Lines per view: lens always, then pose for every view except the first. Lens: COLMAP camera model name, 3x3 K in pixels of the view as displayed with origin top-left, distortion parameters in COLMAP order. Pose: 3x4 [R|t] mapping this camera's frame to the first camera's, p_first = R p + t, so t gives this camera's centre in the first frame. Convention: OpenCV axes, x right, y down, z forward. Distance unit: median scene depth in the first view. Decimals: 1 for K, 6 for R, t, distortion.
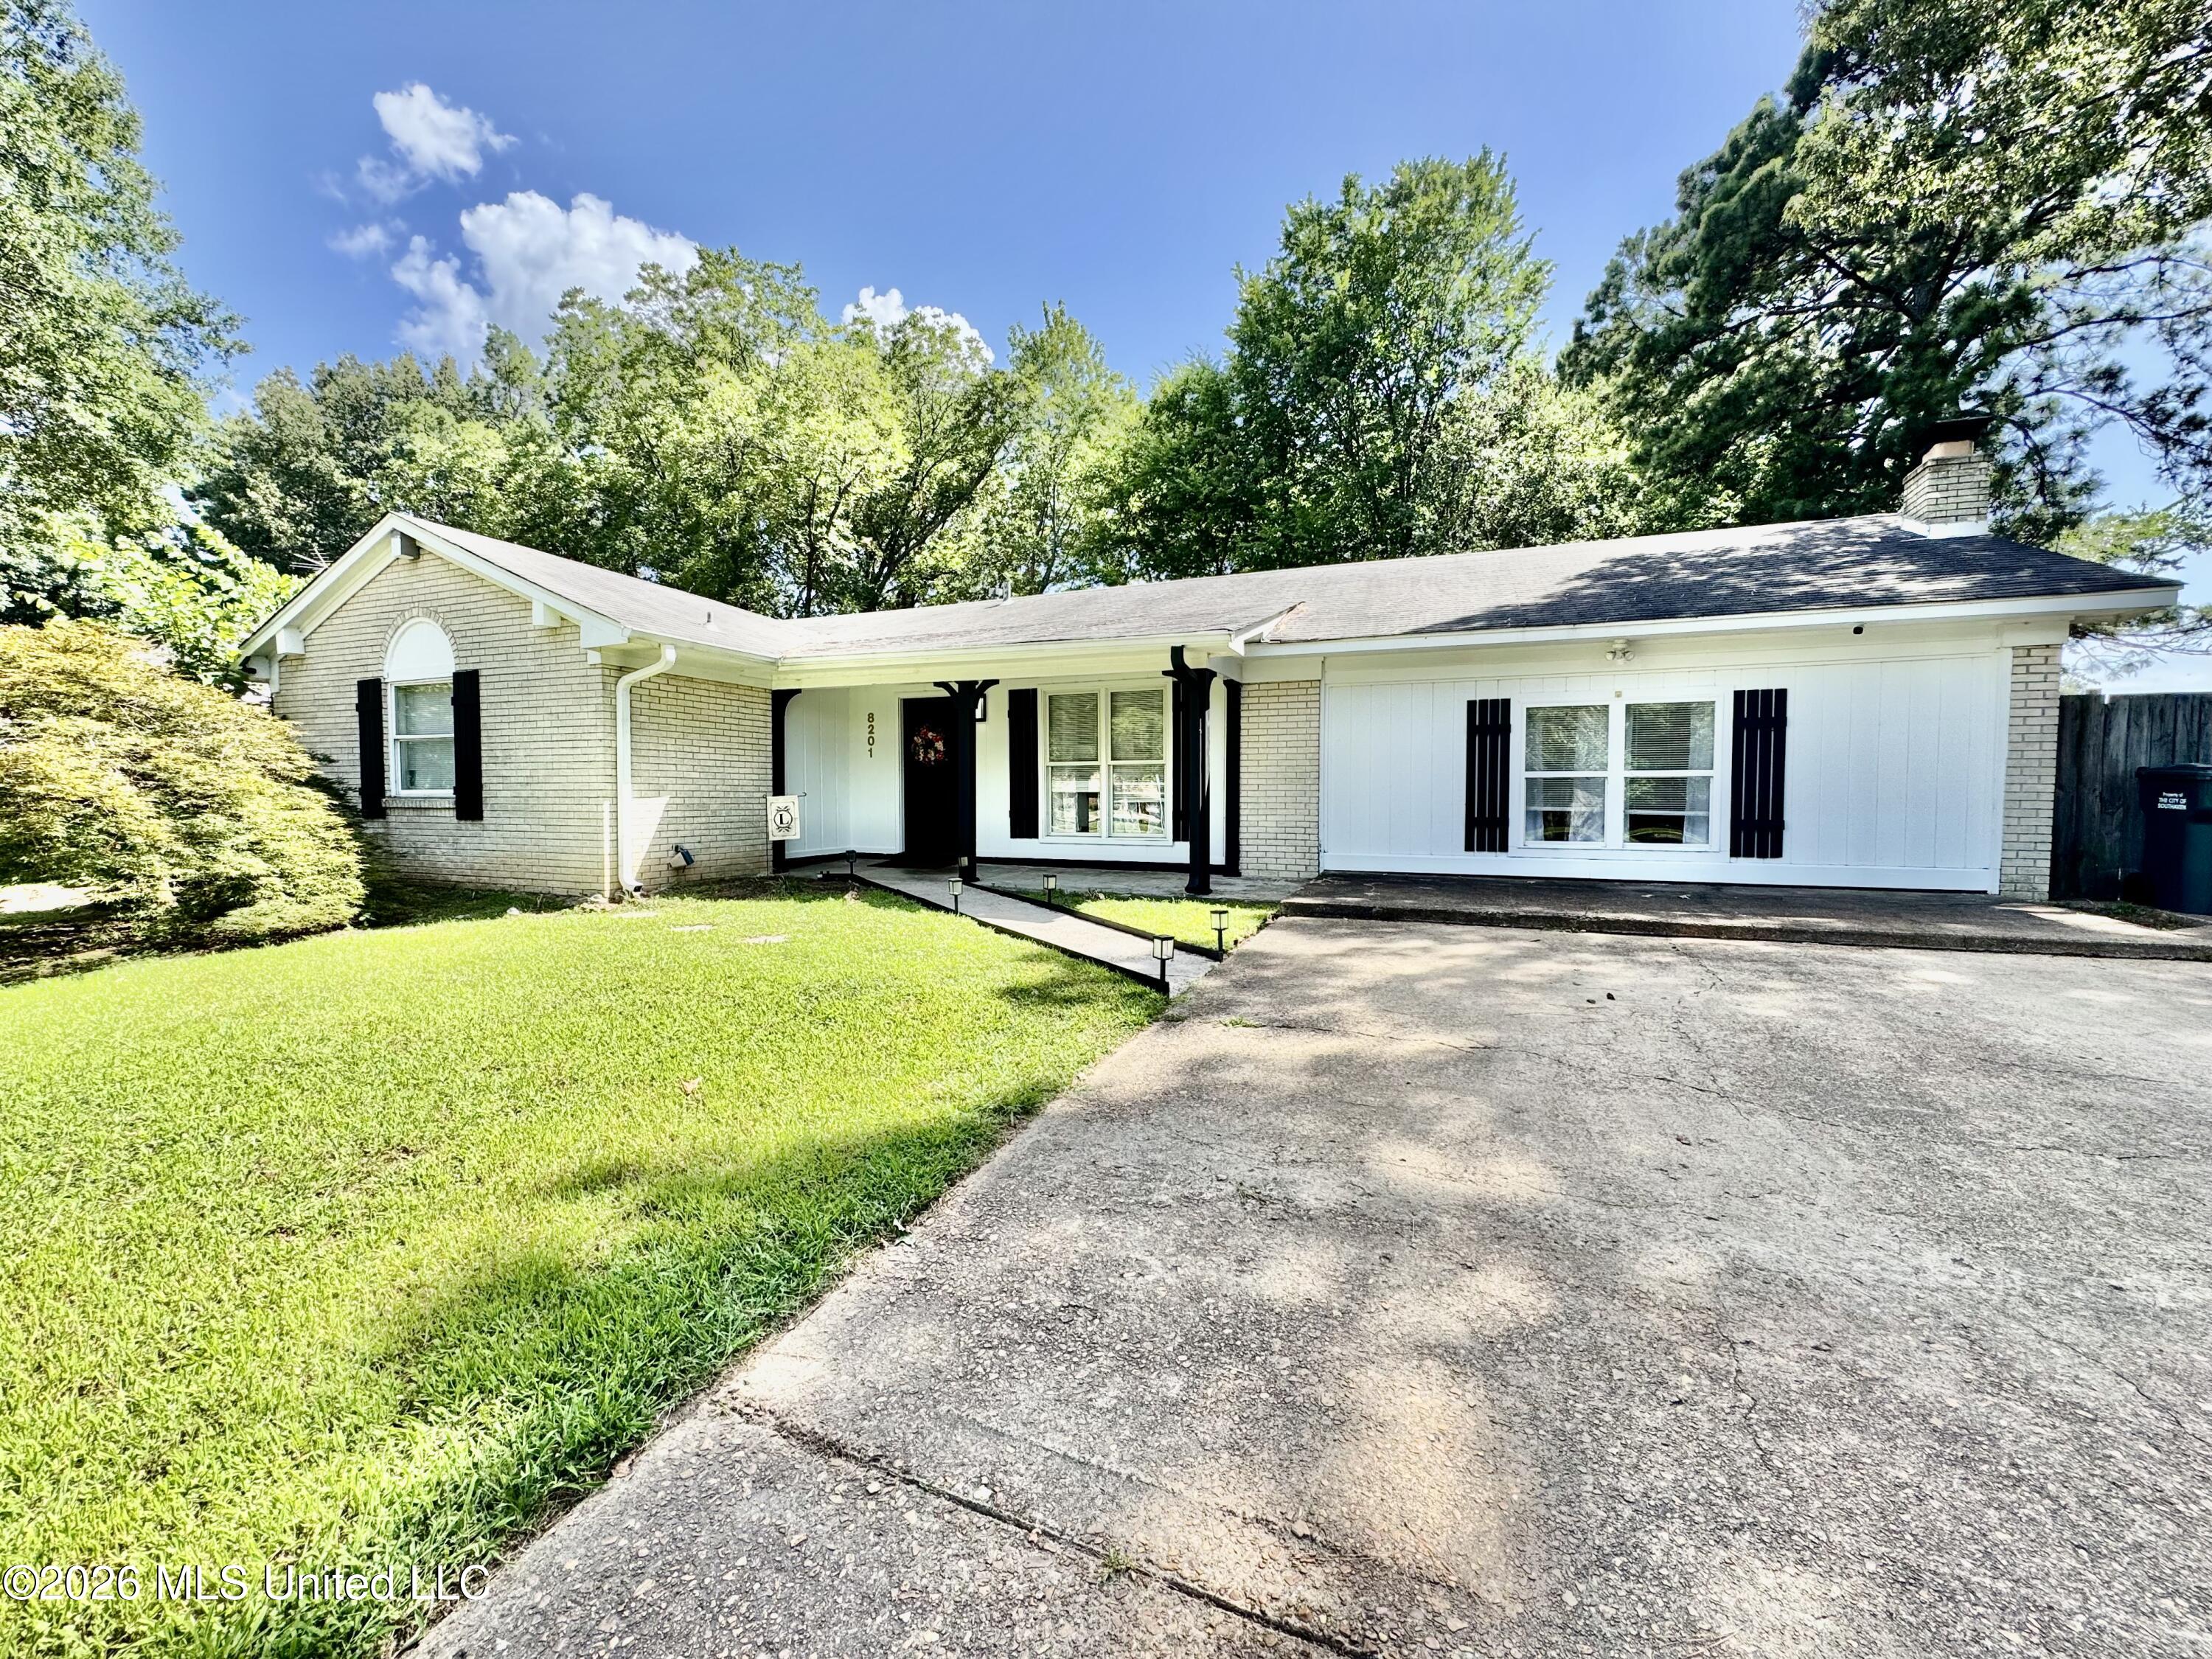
lens RADIAL K [[884.1, 0, 1089.7], [0, 884.1, 844.3], [0, 0, 1]] dist [-0.005174, 0.001041]
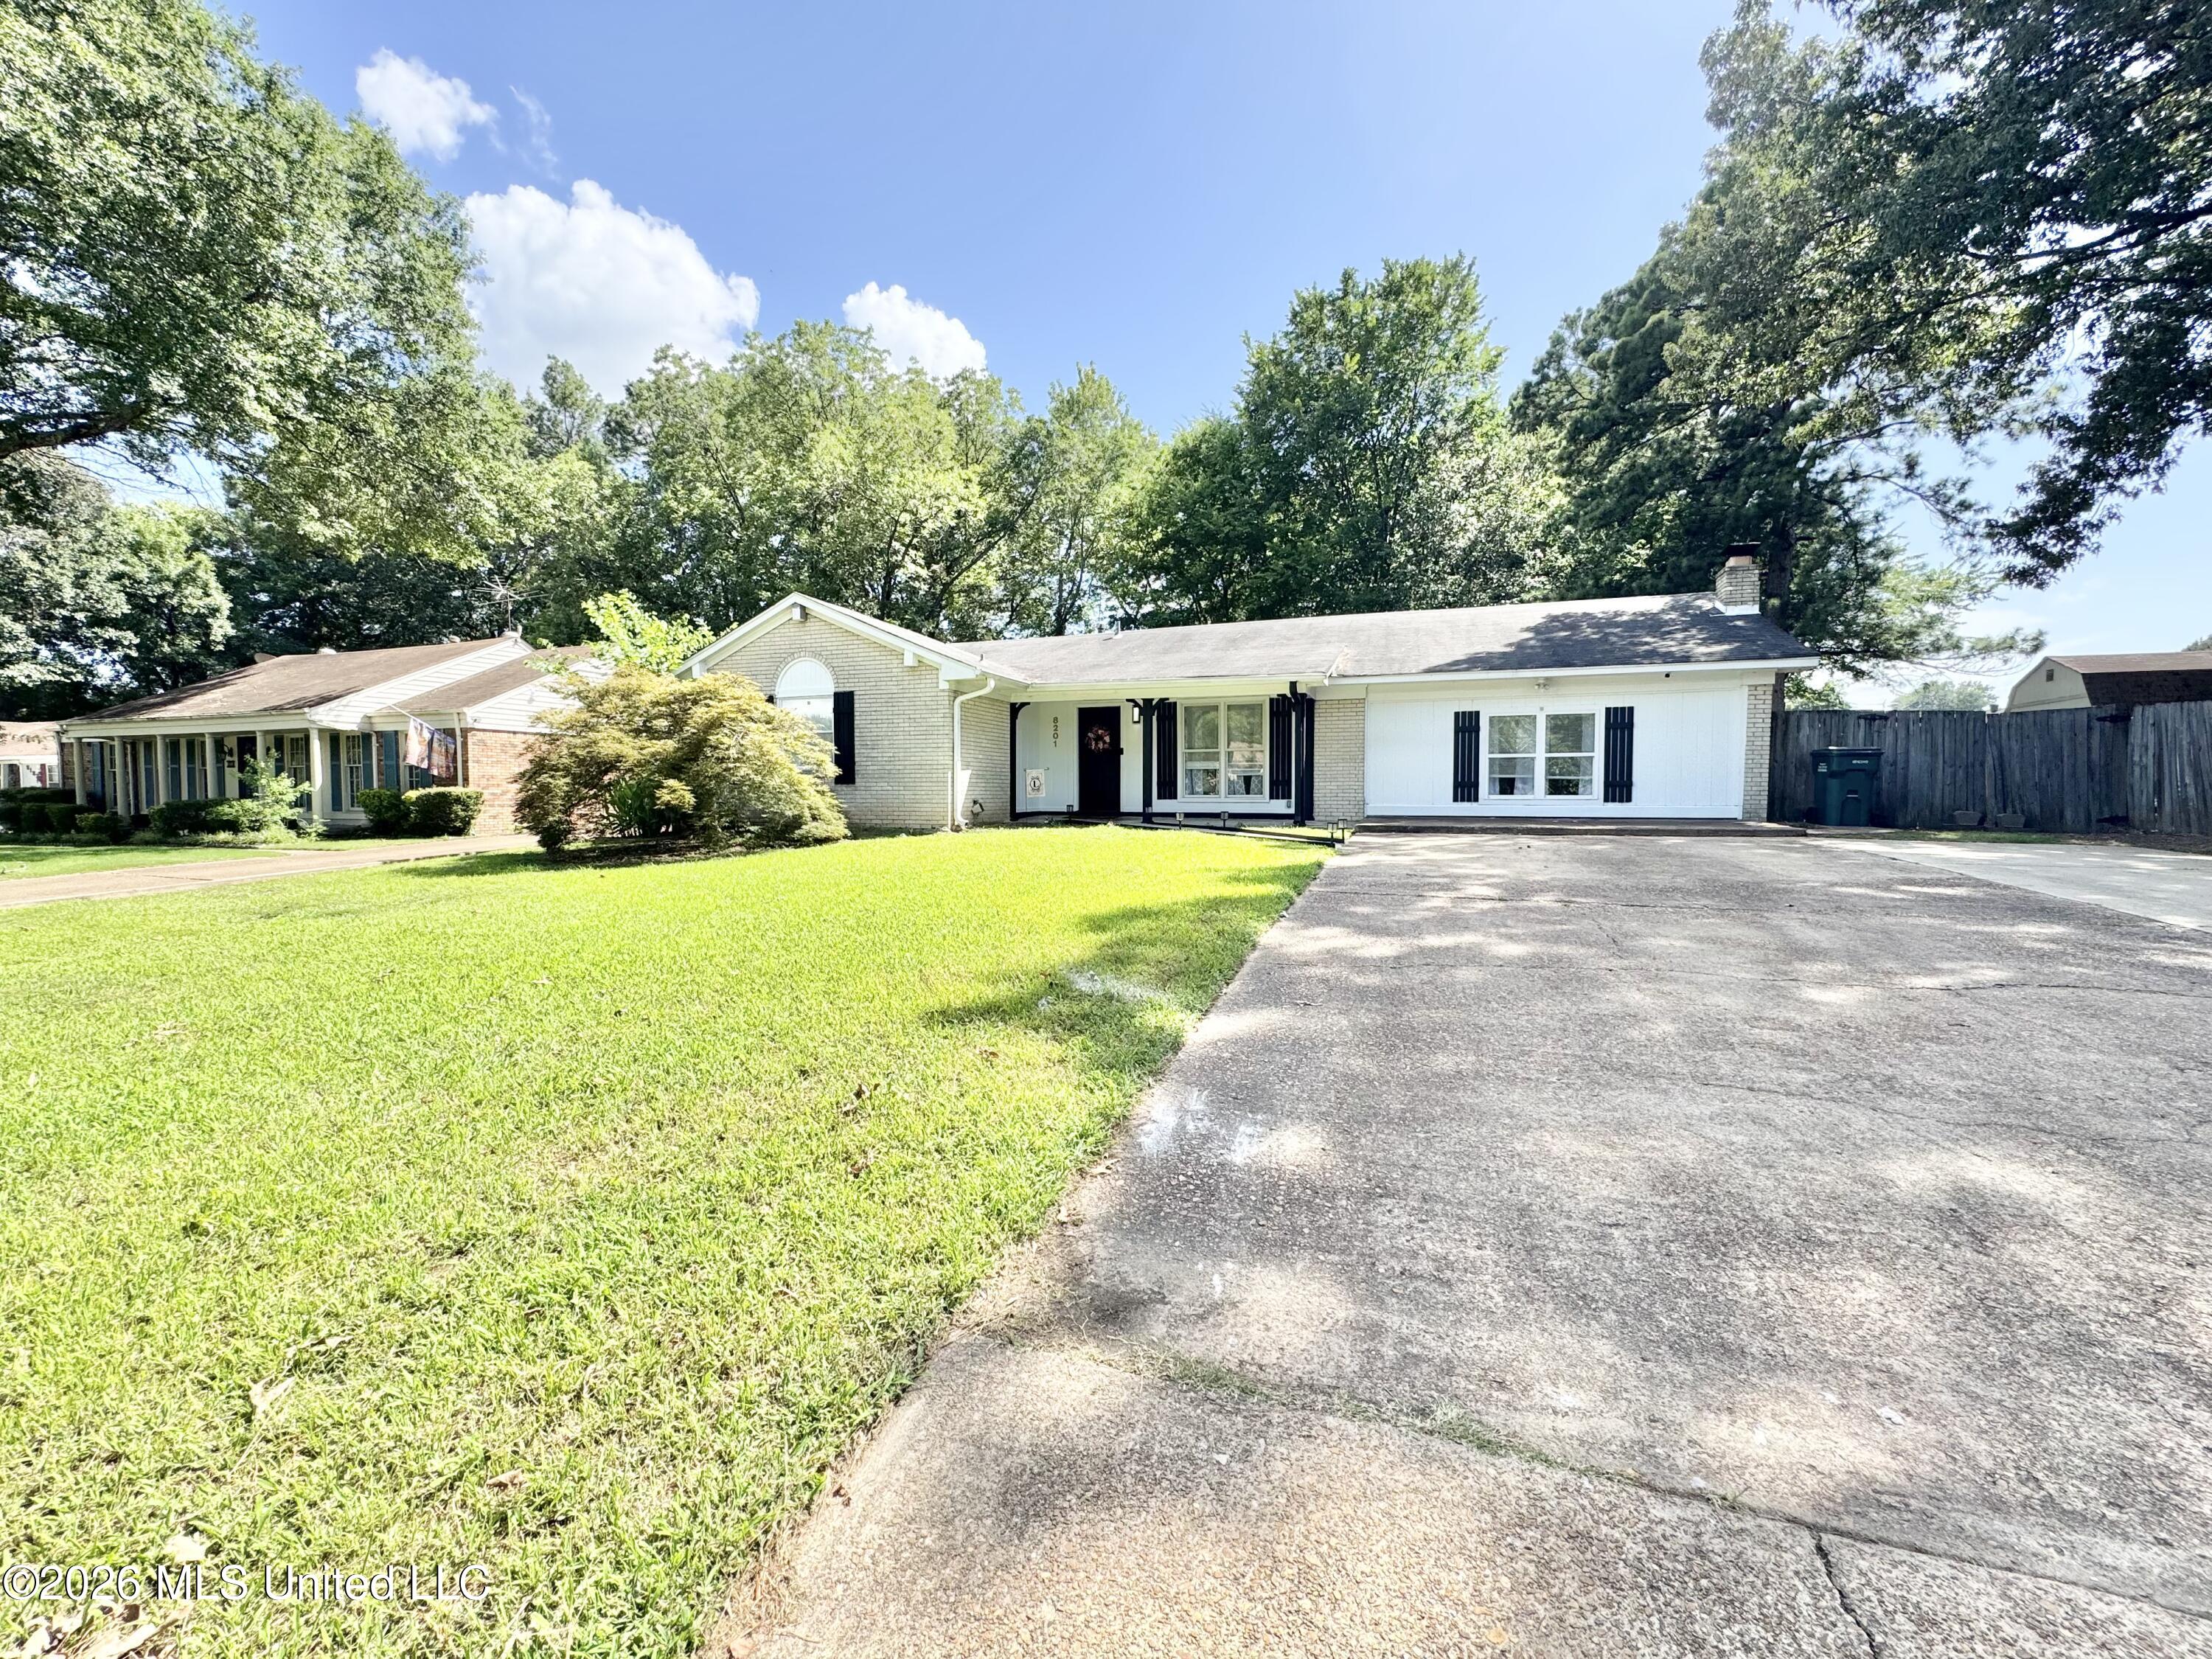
lens RADIAL K [[884.1, 0, 1092.5], [0, 884.1, 845.2], [0, 0, 1]] dist [-0.005174, 0.001041]
pose [[0.999044, -0.004120, 0.043524, -0.160121], [0.003956, 0.999985, 0.003868, 0.038860], [-0.043539, -0.003692, 0.999045, -0.310803]]
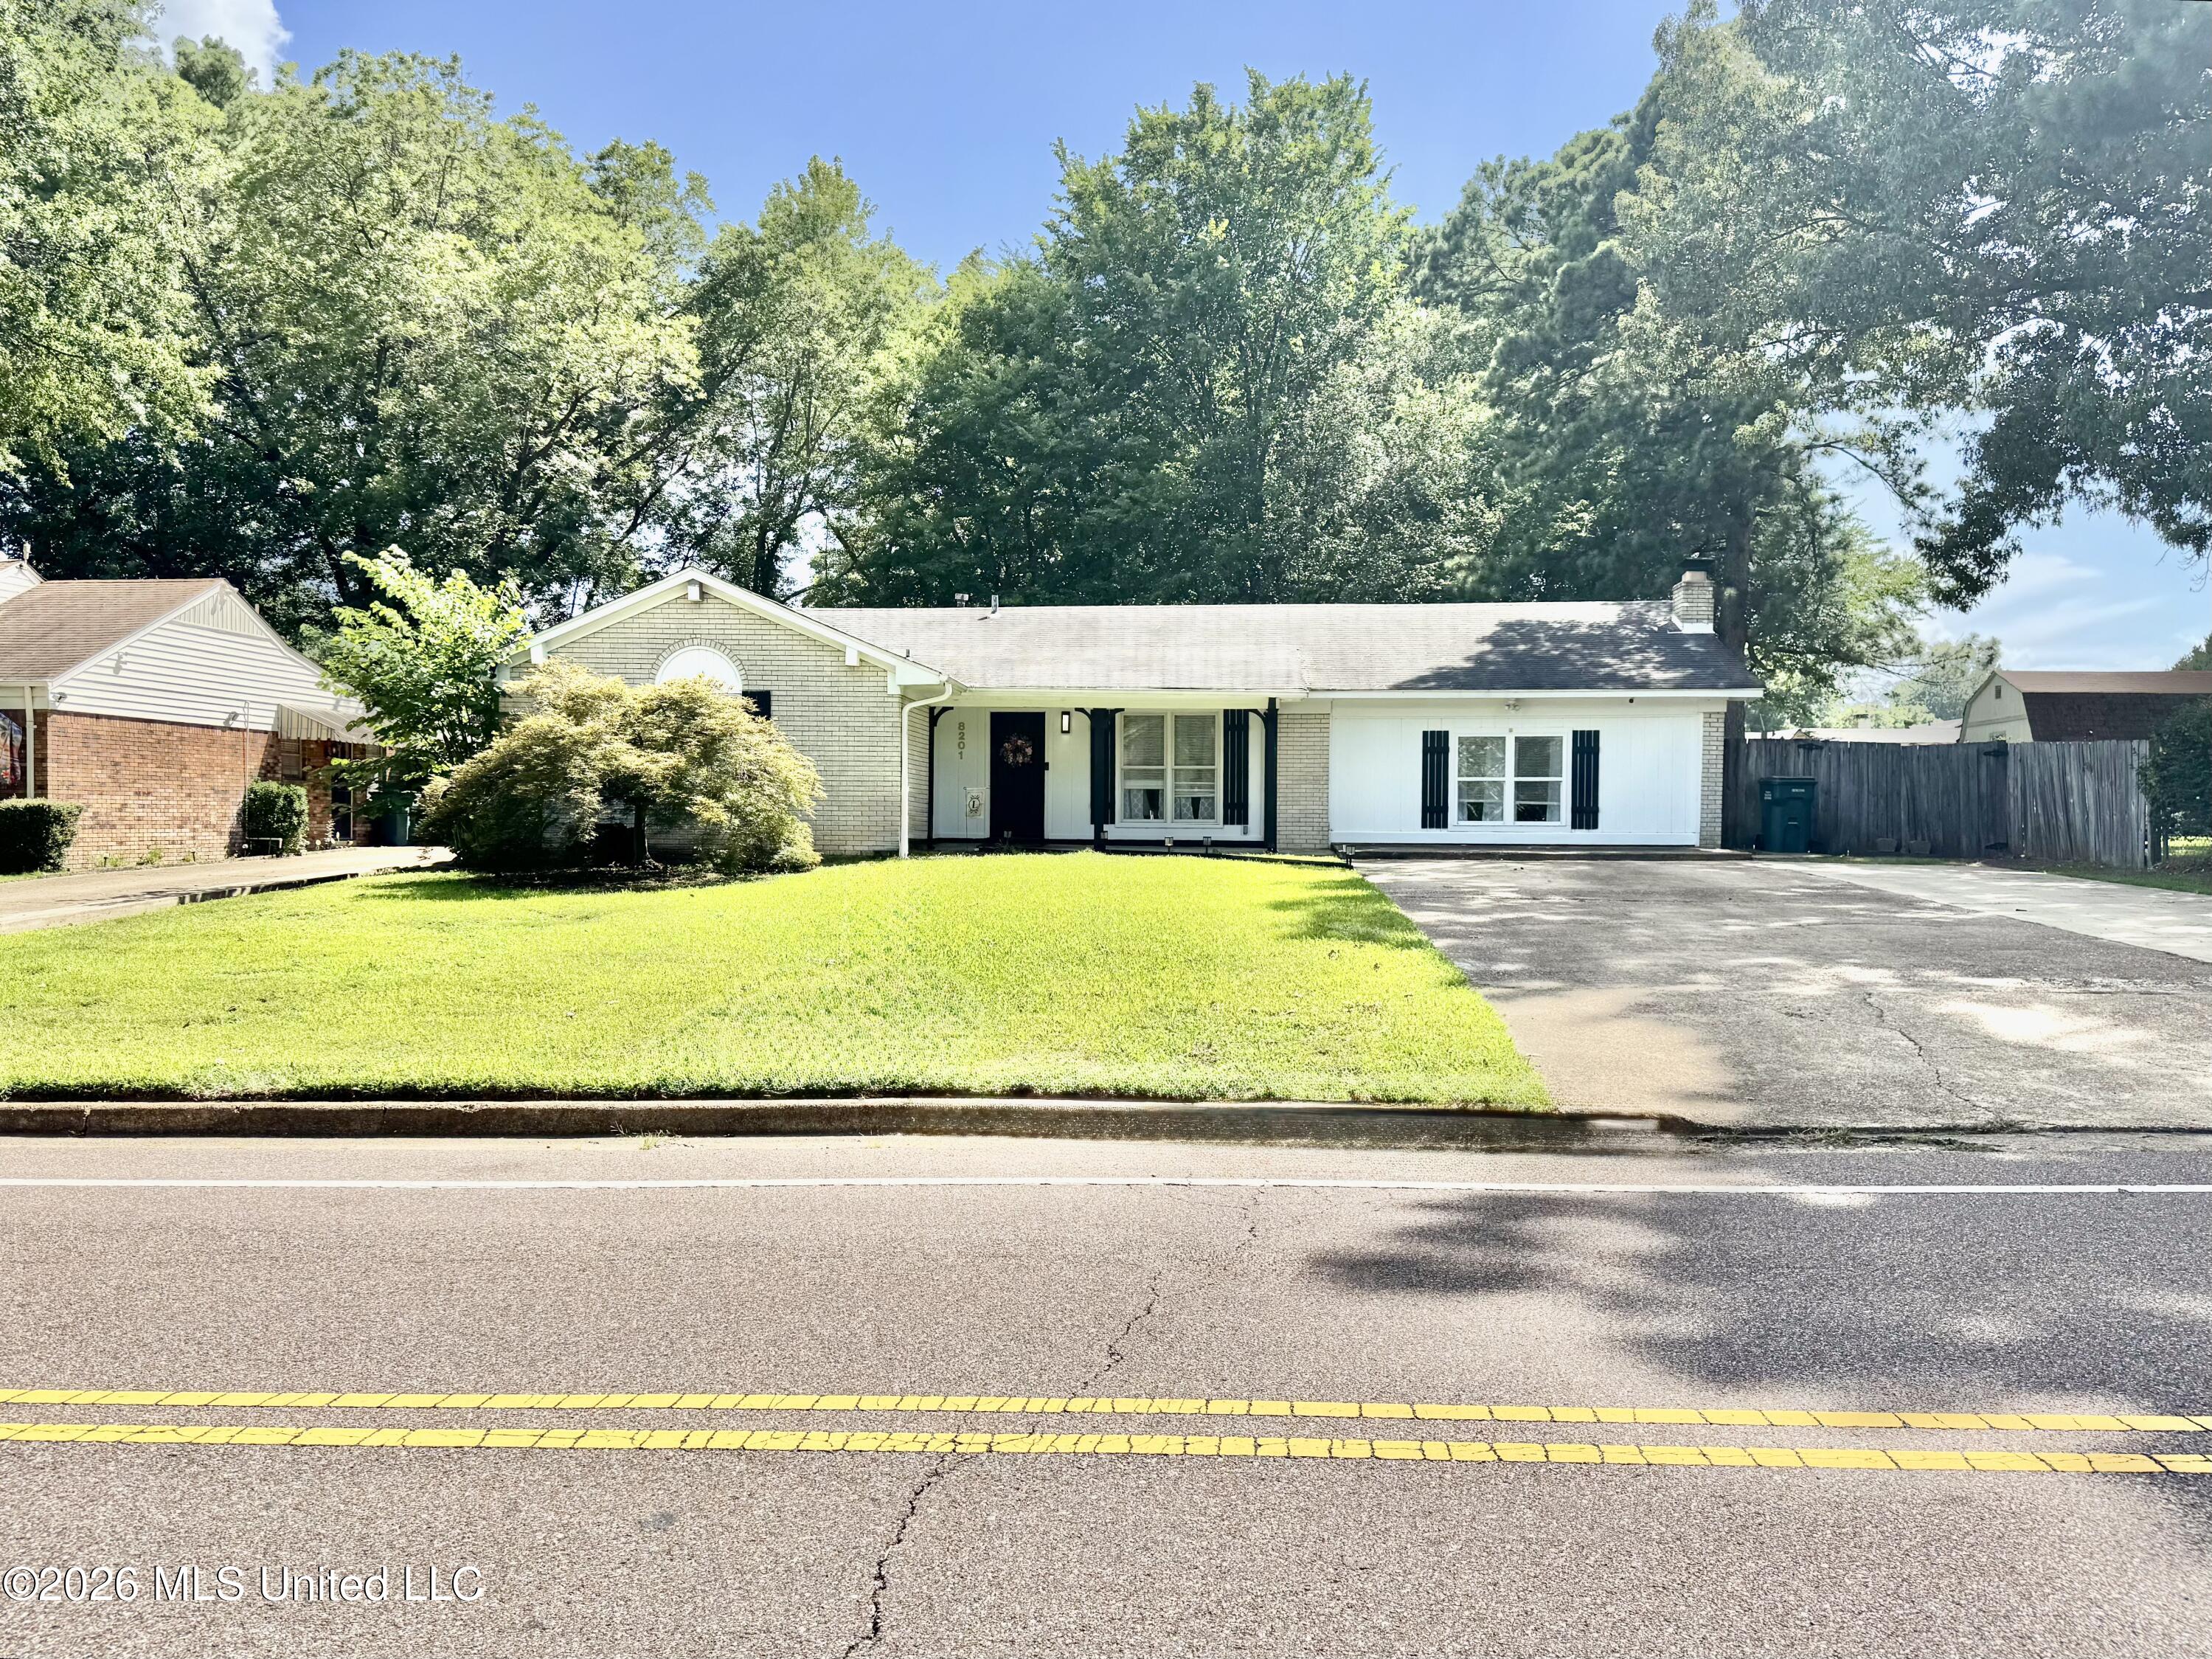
lens RADIAL K [[1592.1, 0, 1087.4], [0, 1592.1, 895.9], [0, 0, 1]] dist [0.050396, -0.028672]
pose [[0.951284, -0.009225, 0.308178, -0.480767], [0.011478, 0.999919, -0.005501, 0.064927], [-0.308102, 0.008770, 0.951313, -0.710704]]
